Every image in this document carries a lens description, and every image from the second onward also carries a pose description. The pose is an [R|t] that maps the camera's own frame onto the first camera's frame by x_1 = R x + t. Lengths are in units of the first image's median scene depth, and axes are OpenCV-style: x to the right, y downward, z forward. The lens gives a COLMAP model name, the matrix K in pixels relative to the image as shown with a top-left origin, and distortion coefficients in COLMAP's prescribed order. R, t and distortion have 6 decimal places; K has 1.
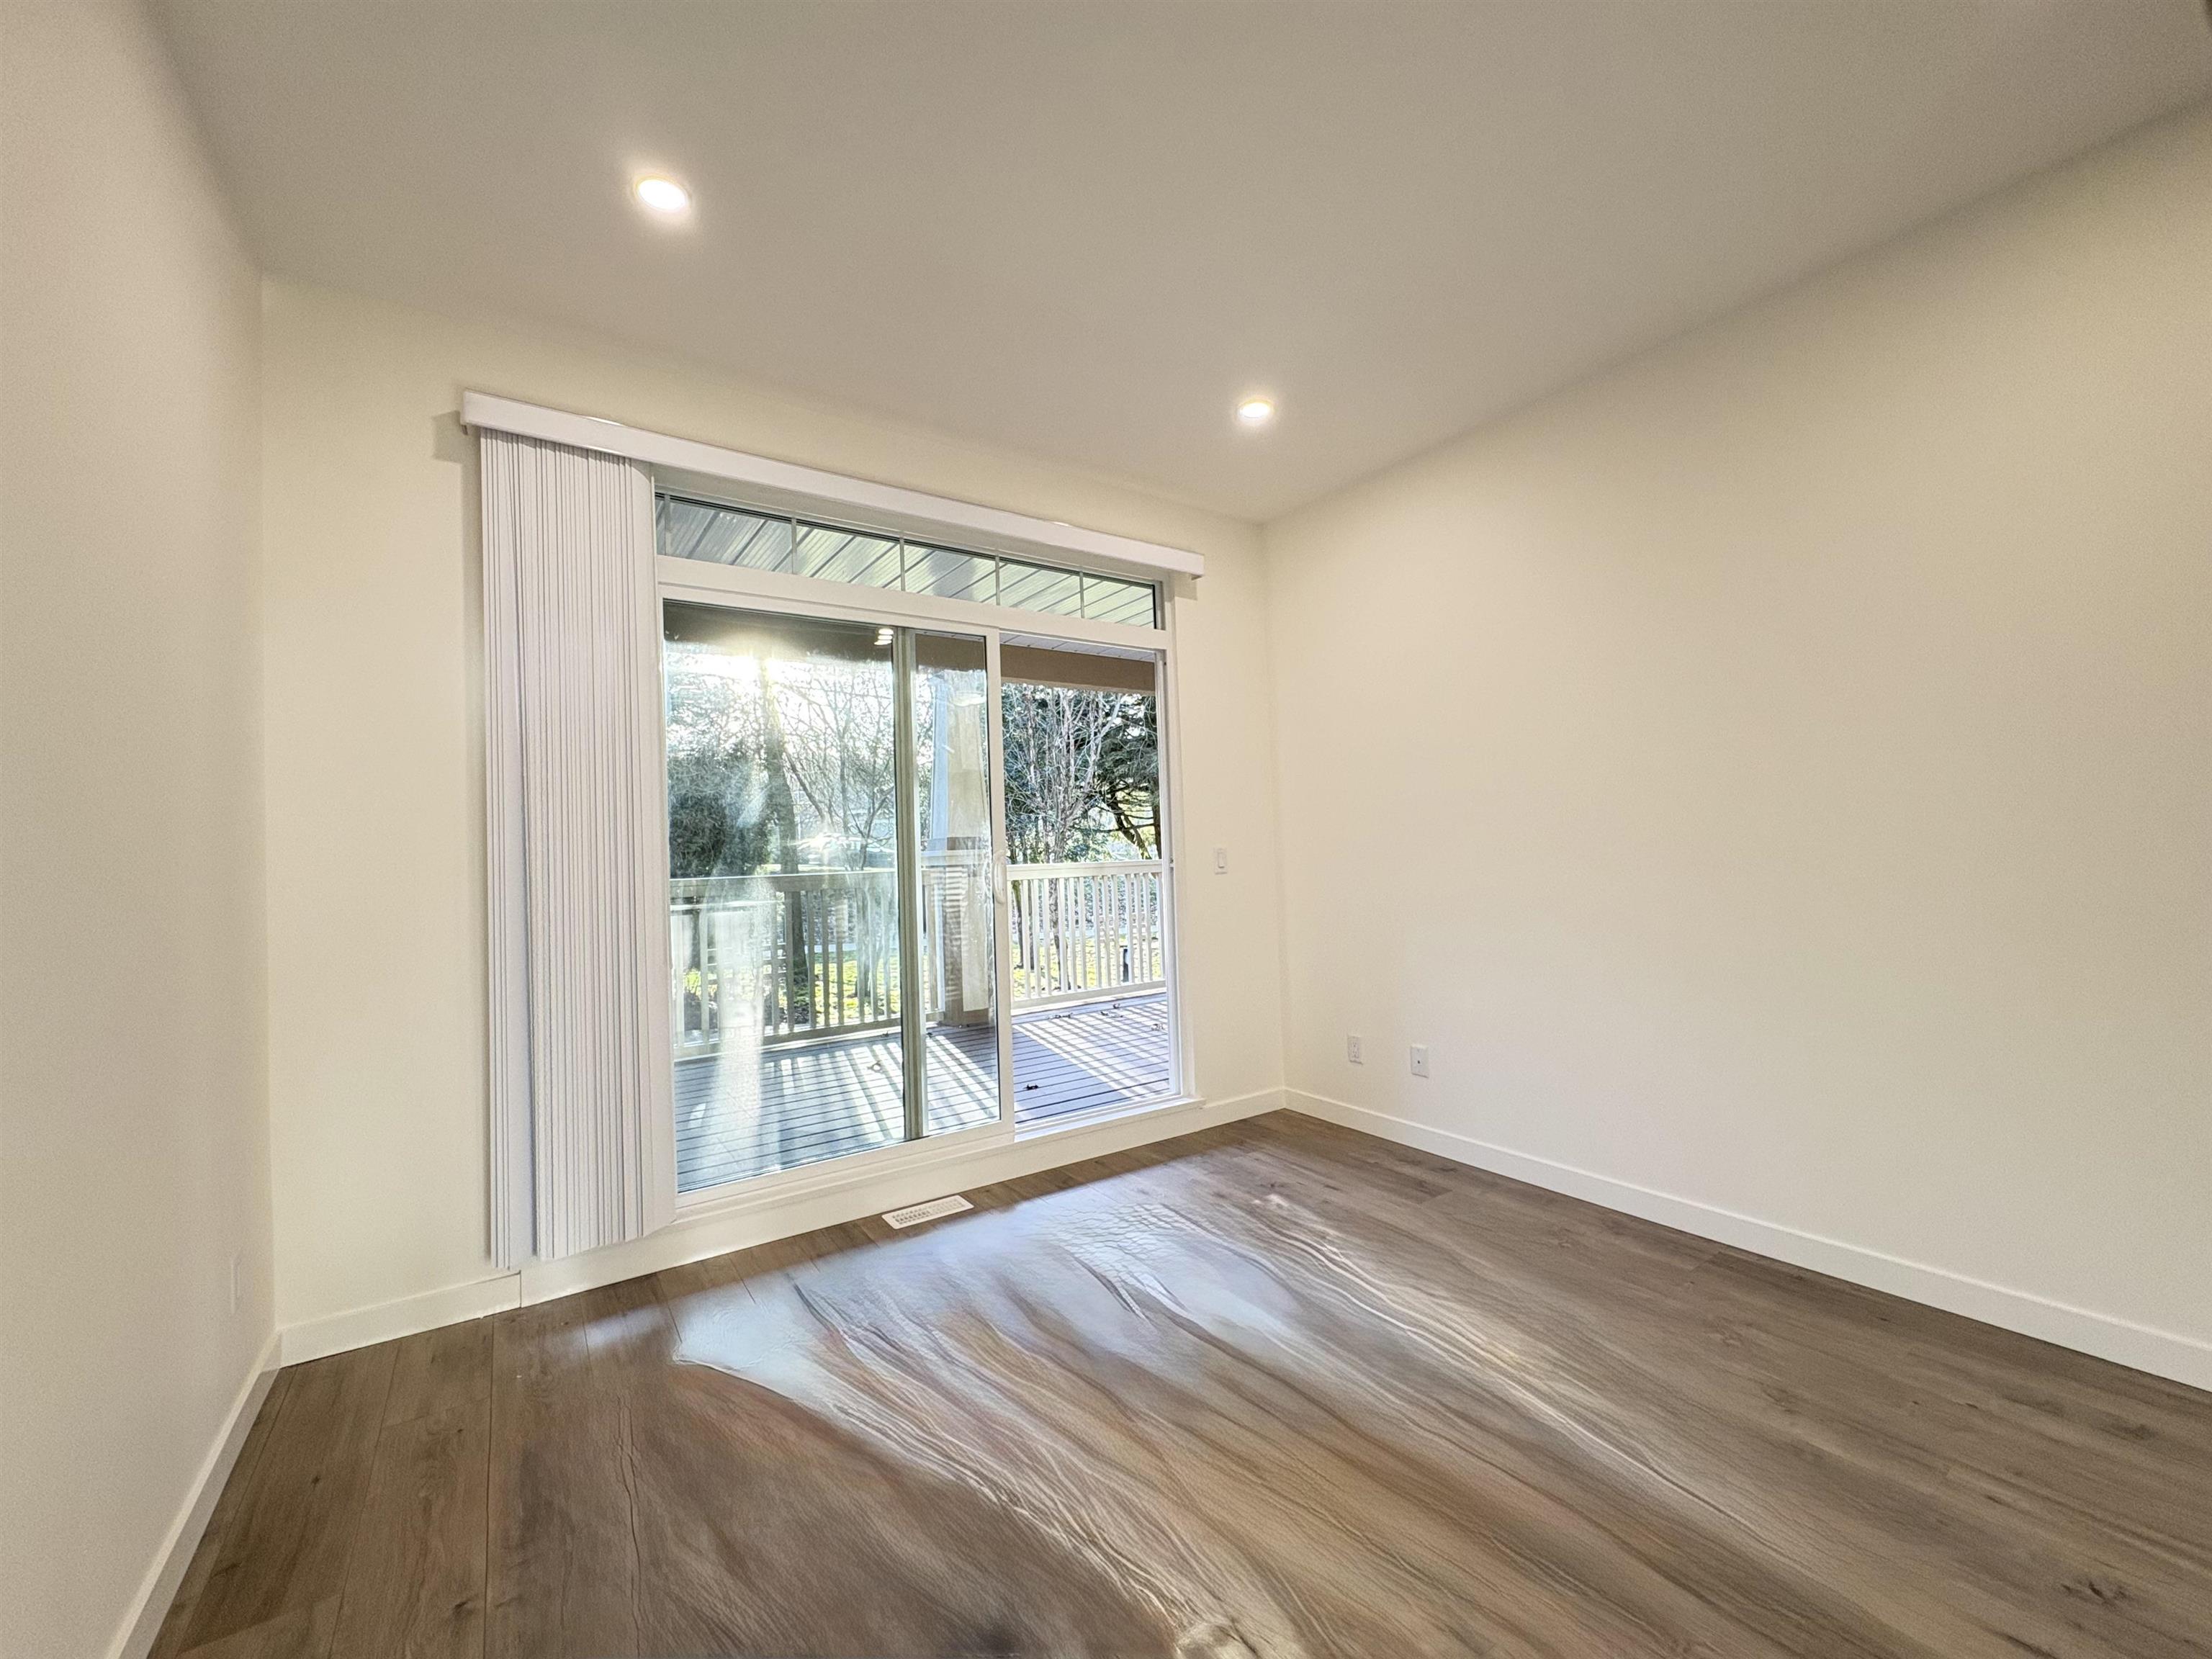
lens RADIAL K [[879.4, 0, 1108.4], [0, 879.4, 830.4], [0, 0, 1]] dist [-0.001360, 0.000544]
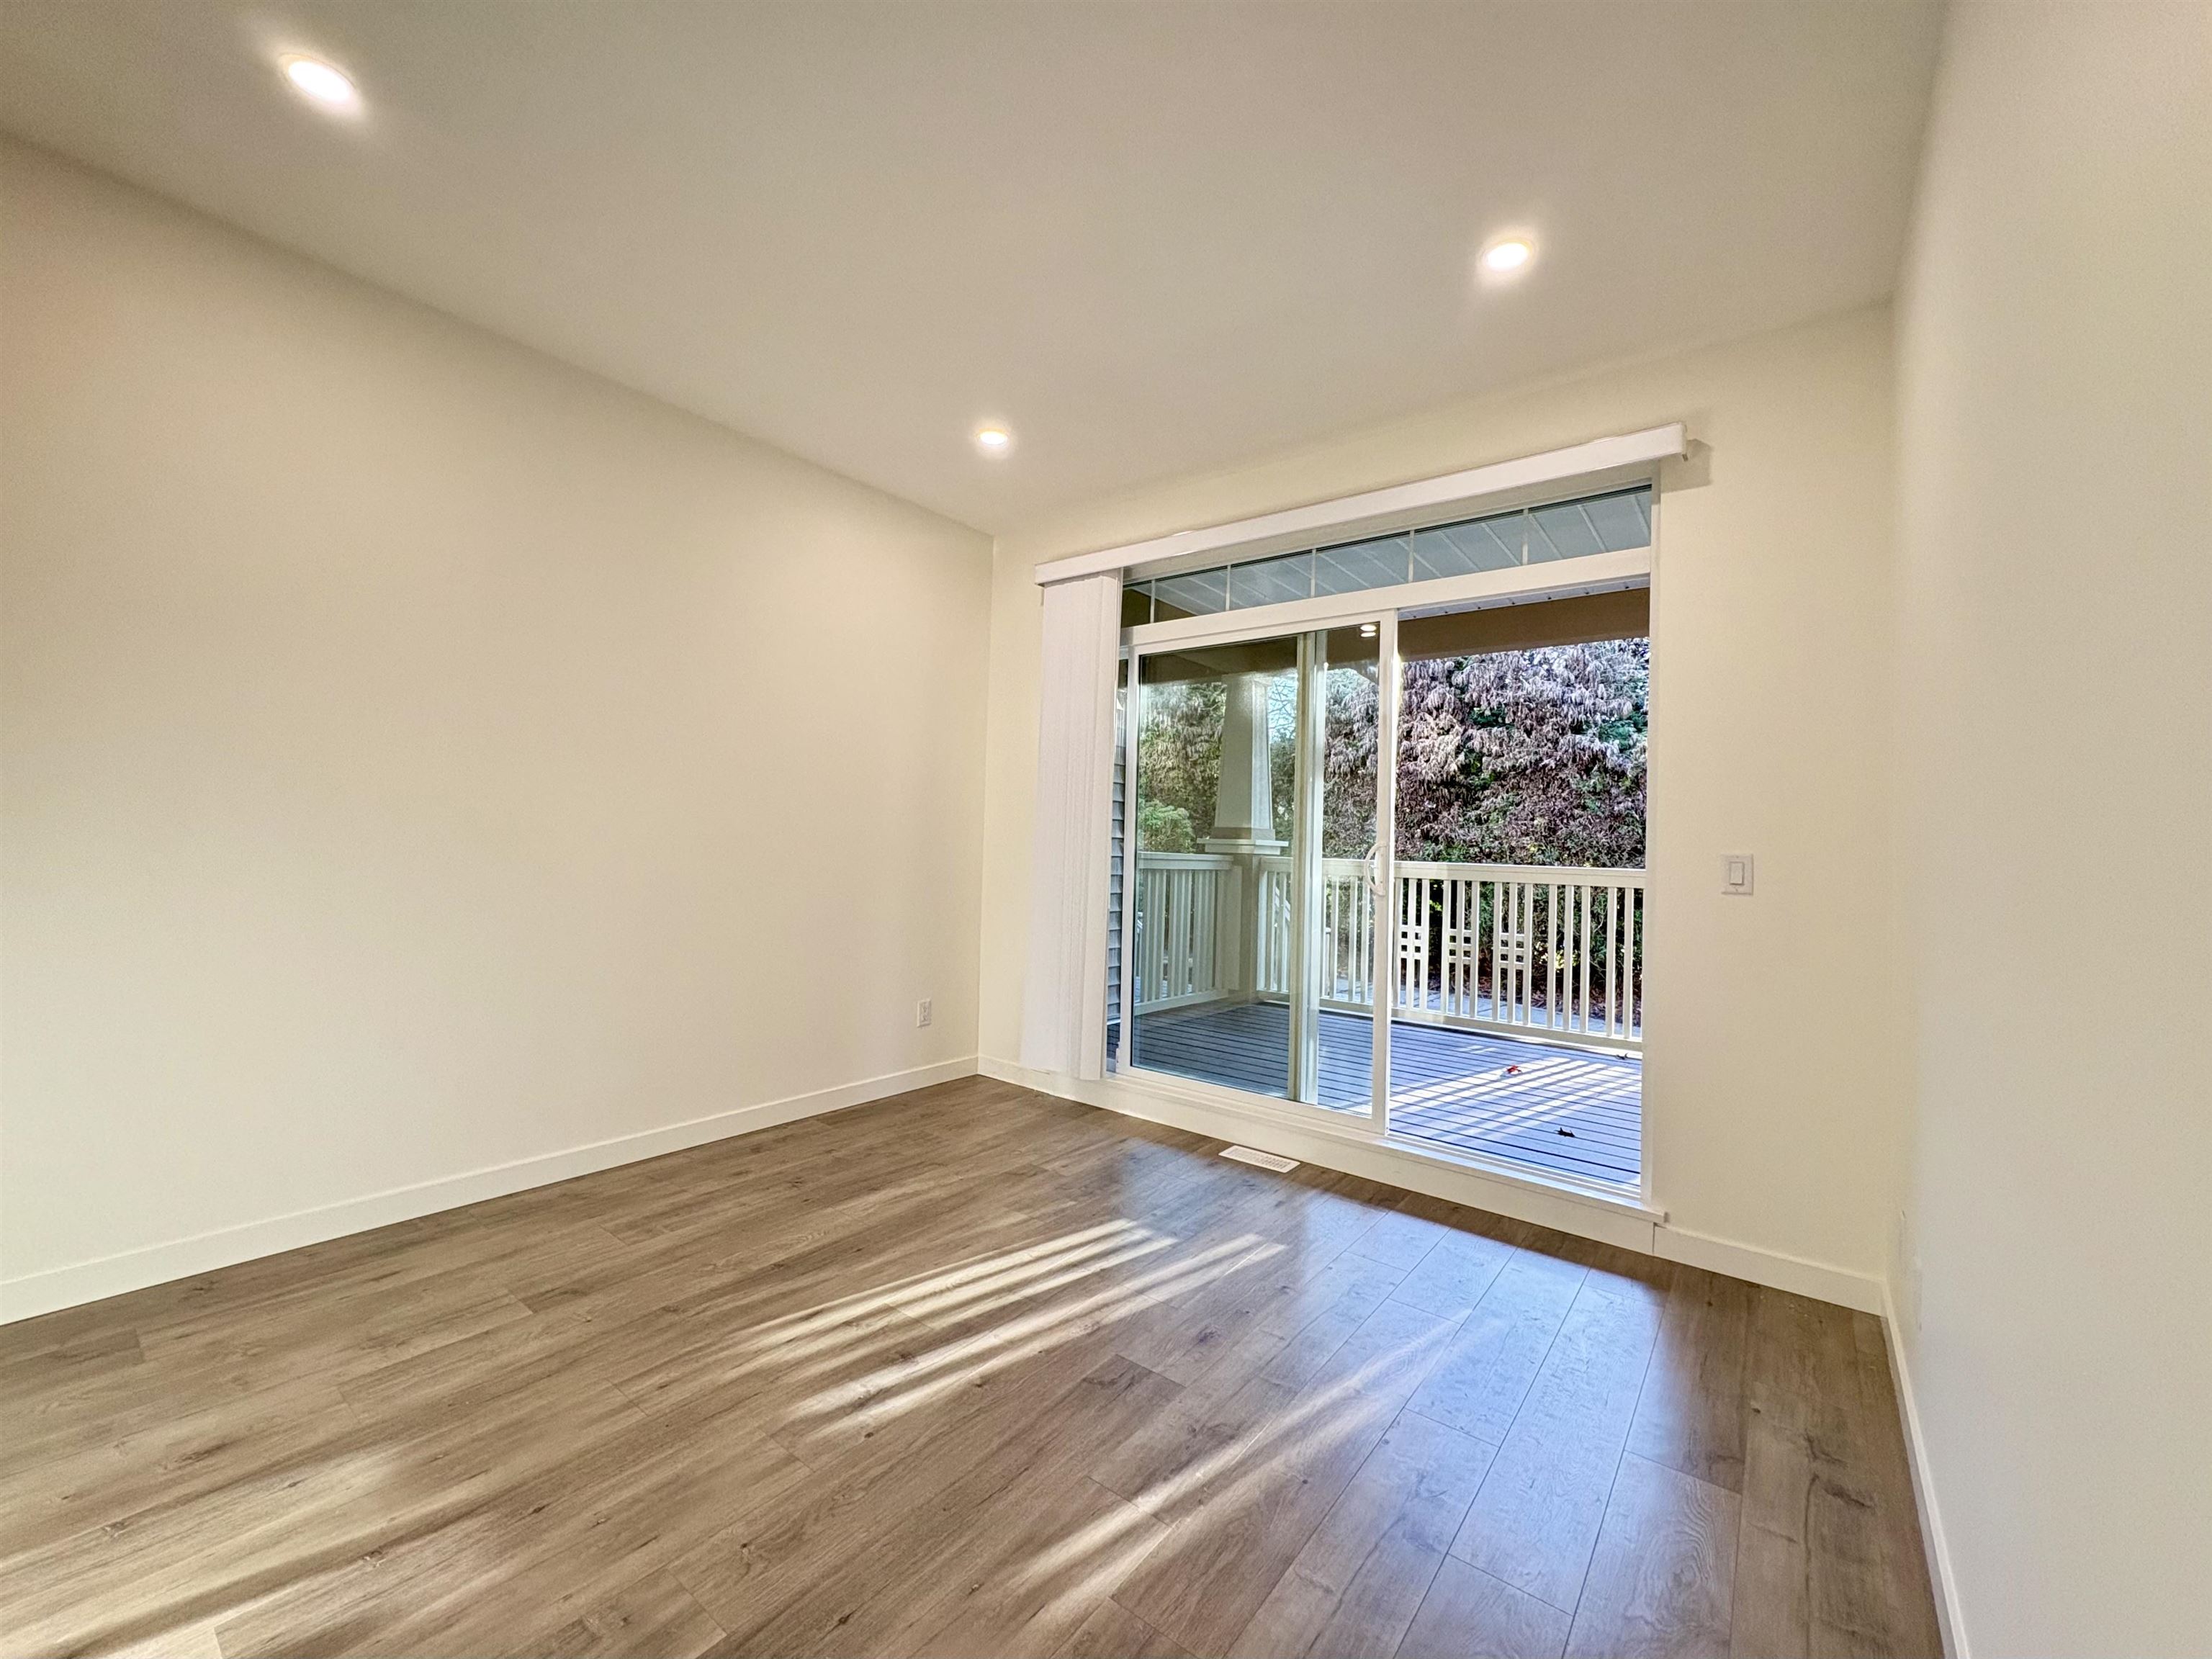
lens RADIAL K [[879.4, 0, 1108.4], [0, 879.4, 830.4], [0, 0, 1]] dist [-0.001360, 0.000544]
pose [[0.312913, 0.026284, -0.949418, 0.713049], [-0.017926, 0.999602, 0.021766, -0.004620], [0.949613, 0.010208, 0.313259, 0.419850]]
